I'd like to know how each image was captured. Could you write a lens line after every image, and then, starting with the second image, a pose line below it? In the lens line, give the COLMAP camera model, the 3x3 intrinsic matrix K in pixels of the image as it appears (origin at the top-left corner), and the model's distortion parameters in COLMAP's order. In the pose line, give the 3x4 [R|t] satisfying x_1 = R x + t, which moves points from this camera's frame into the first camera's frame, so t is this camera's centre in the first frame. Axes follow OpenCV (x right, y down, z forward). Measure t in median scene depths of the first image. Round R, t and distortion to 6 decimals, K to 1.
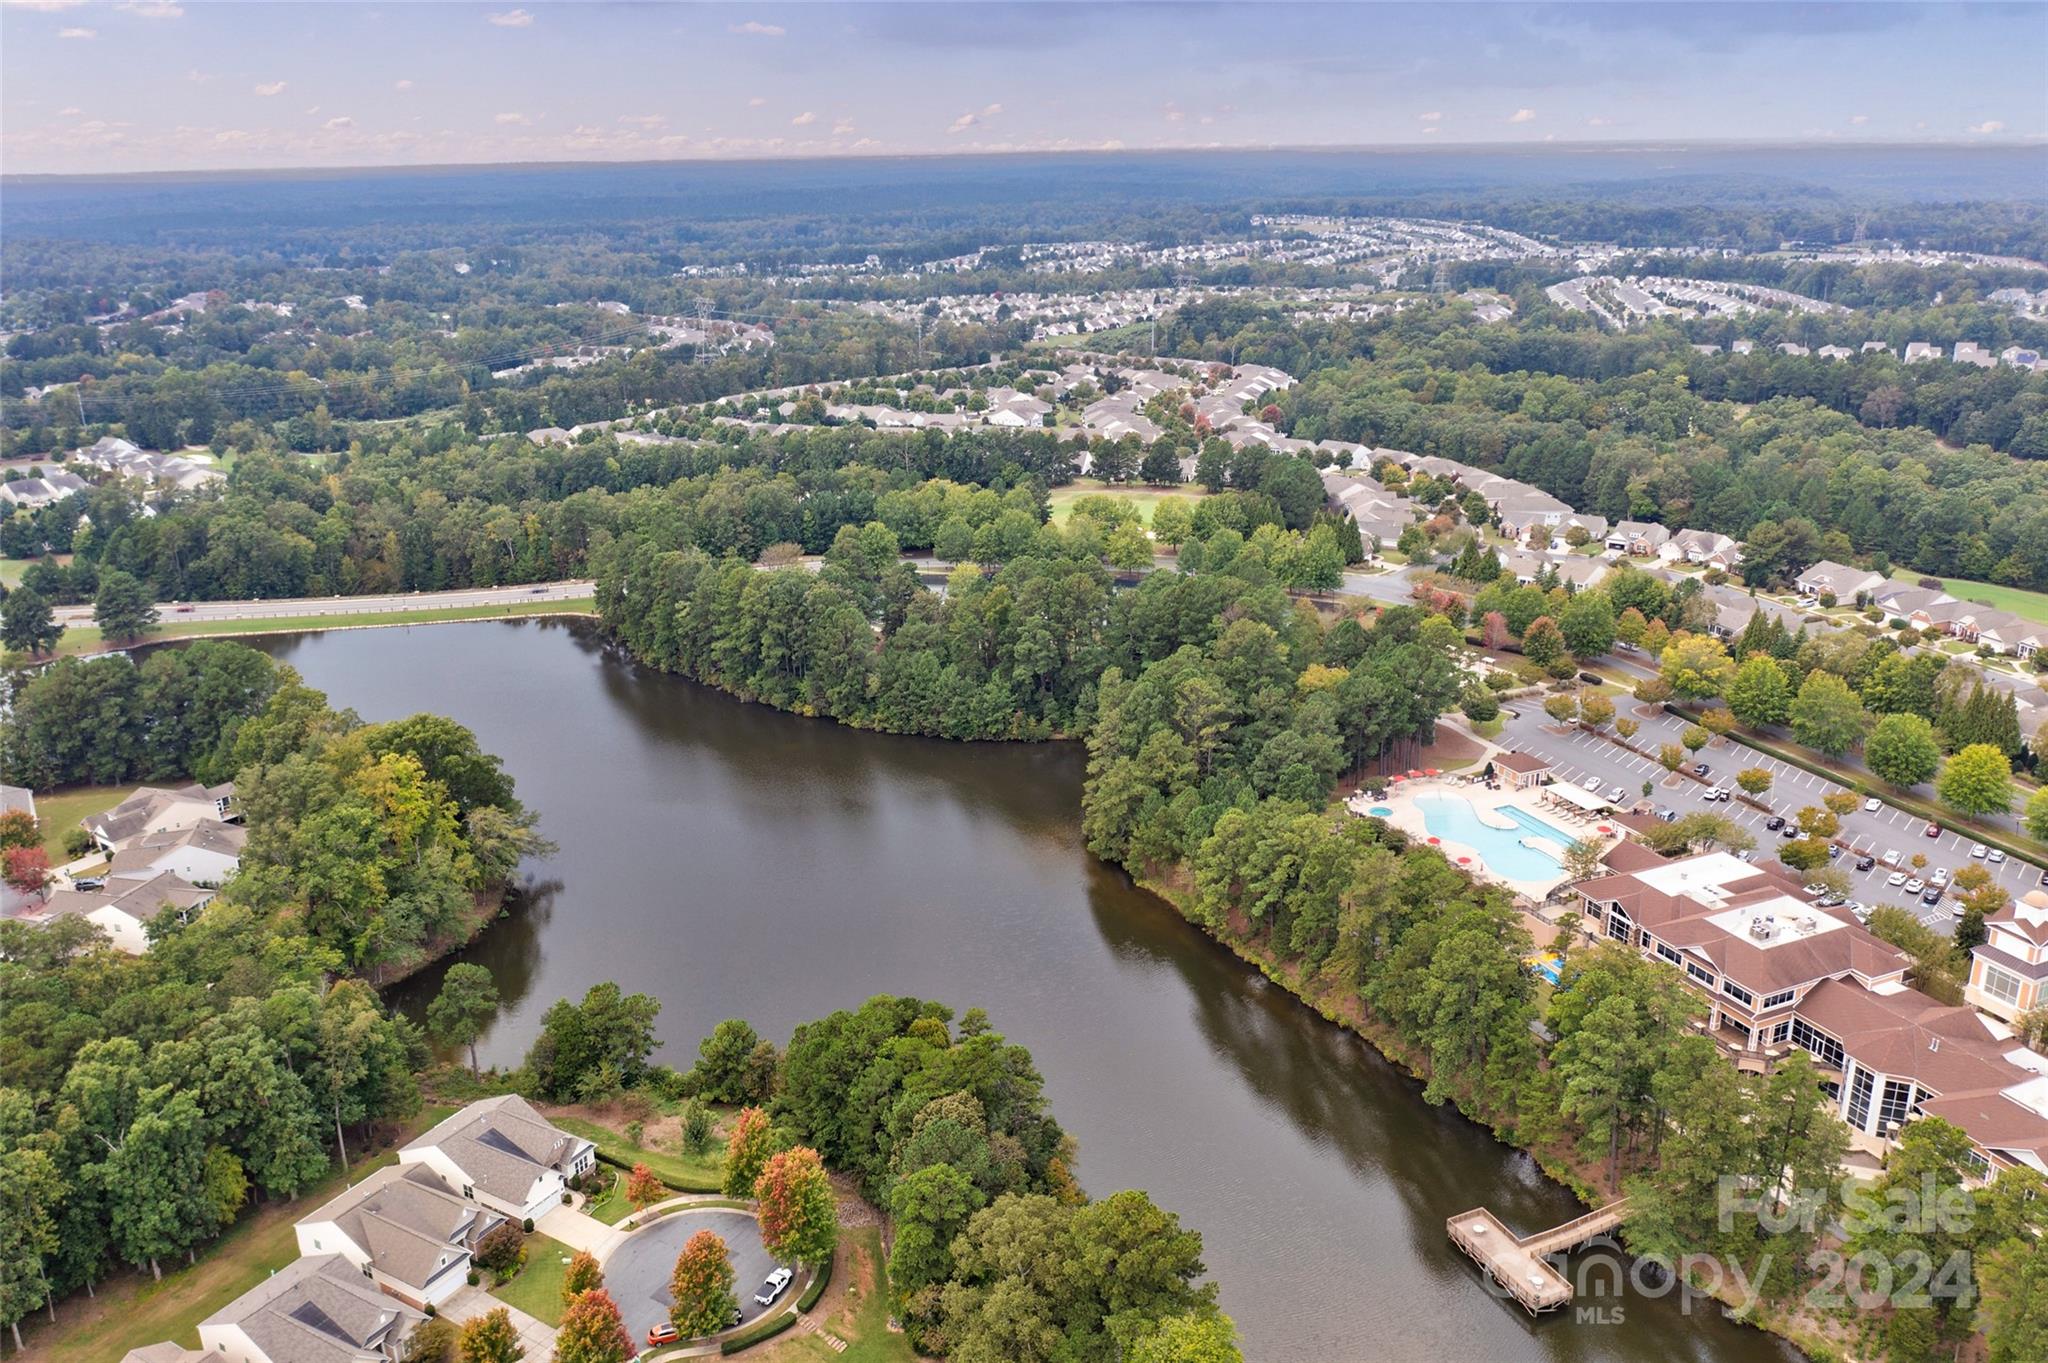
lens RADIAL K [[1608.0, 0, 1024.0], [0, 1608.0, 681.5], [0, 0, 1]] dist [-0.020164, 0.010022]
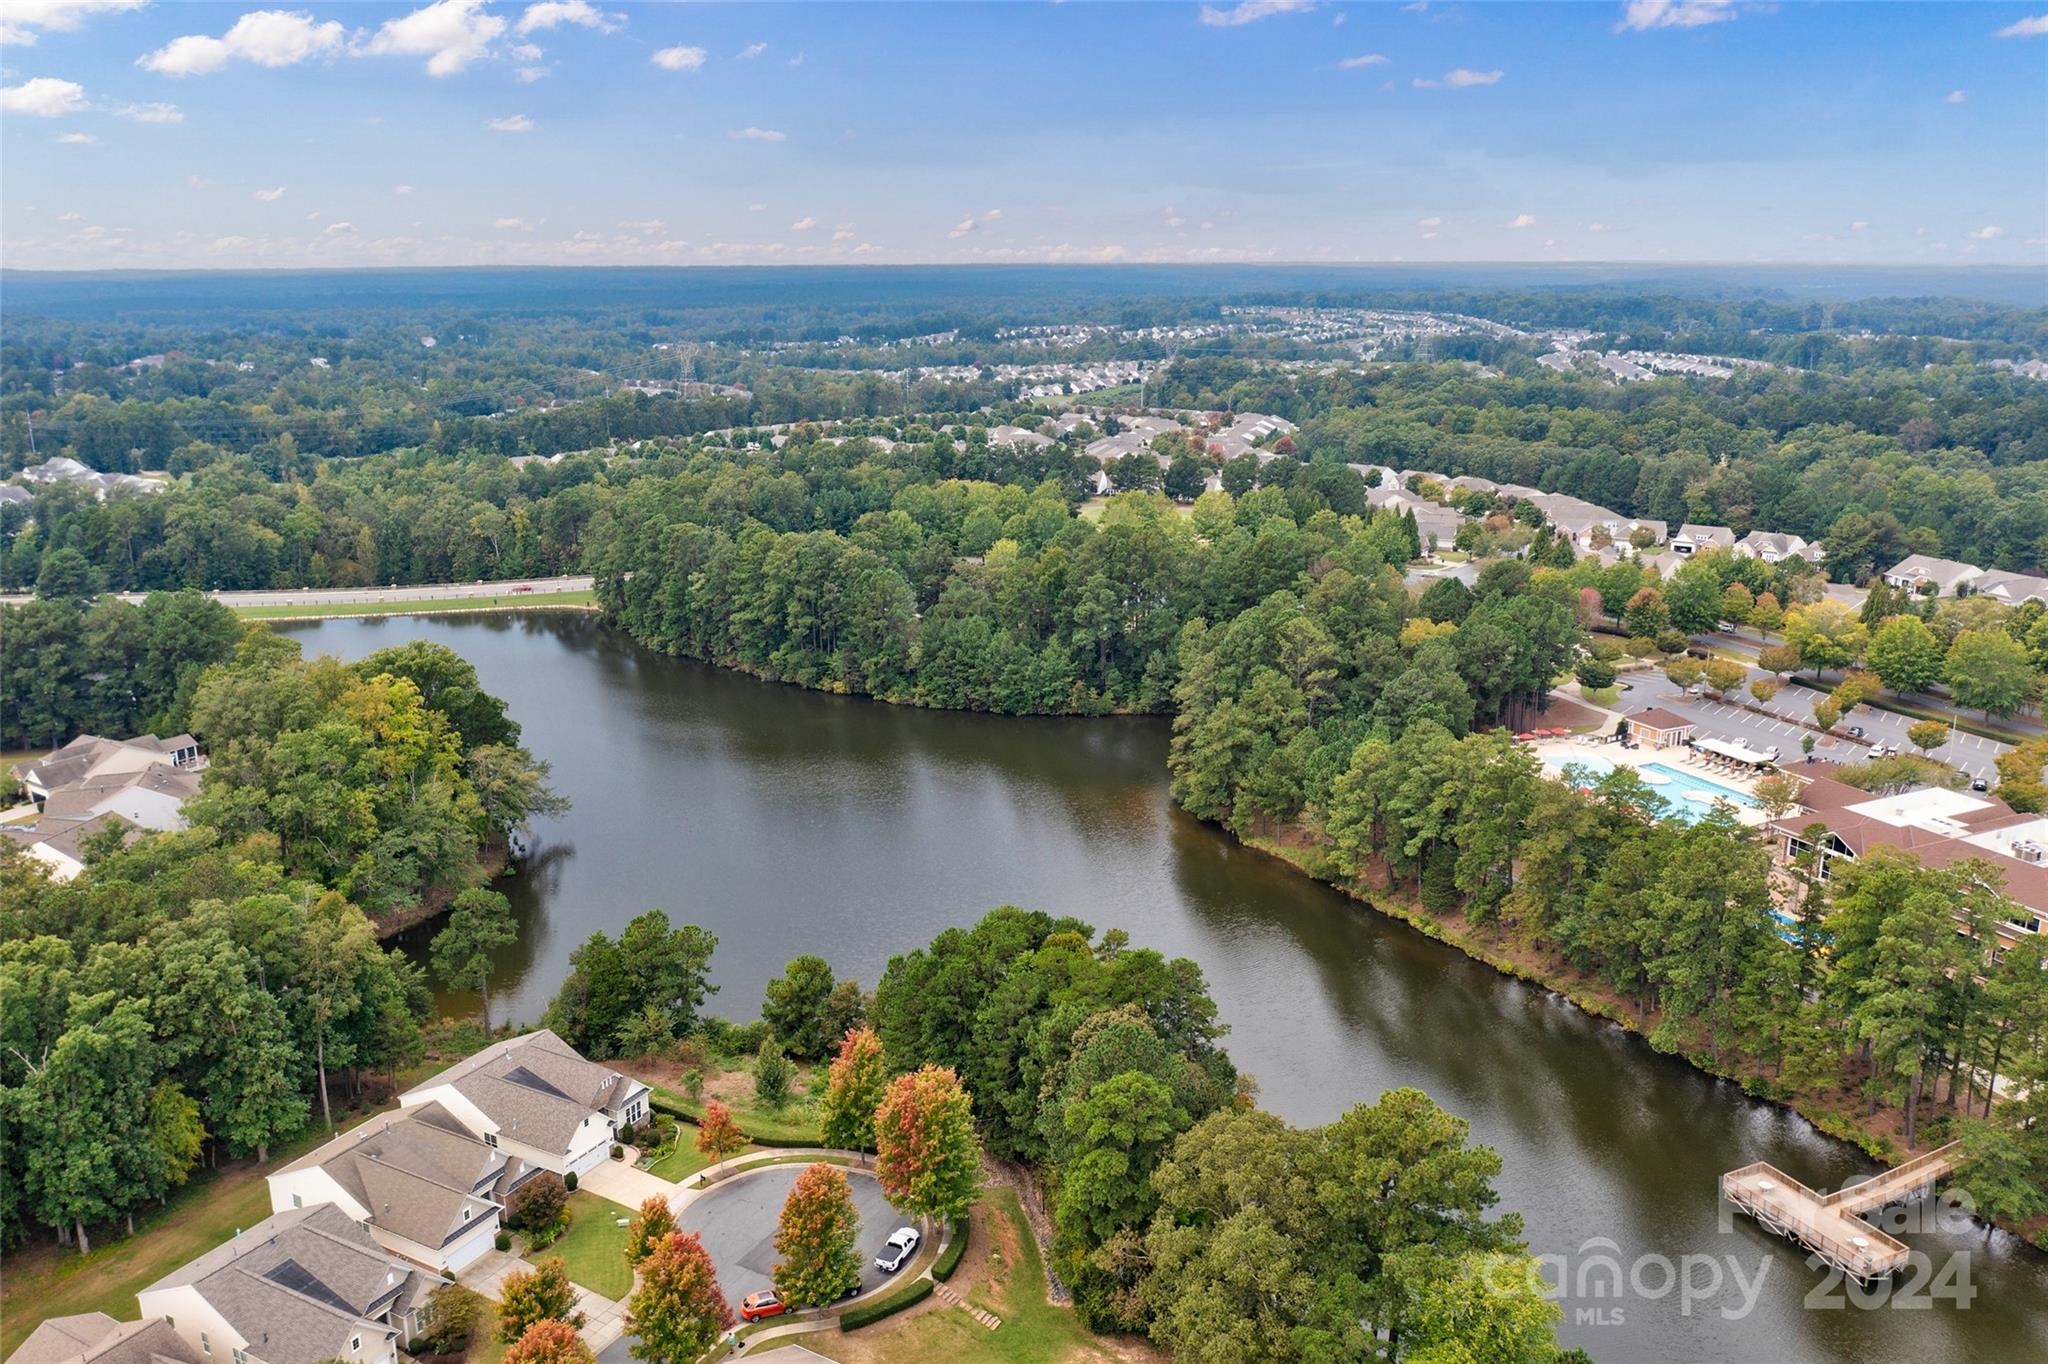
lens RADIAL K [[1608.0, 0, 1024.0], [0, 1608.0, 682.0], [0, 0, 1]] dist [-0.020164, 0.010022]
pose [[0.999582, 0.006008, 0.028281, -0.064586], [-0.004155, 0.997868, -0.065128, 0.084449], [-0.028612, 0.064984, 0.997476, 0.115504]]
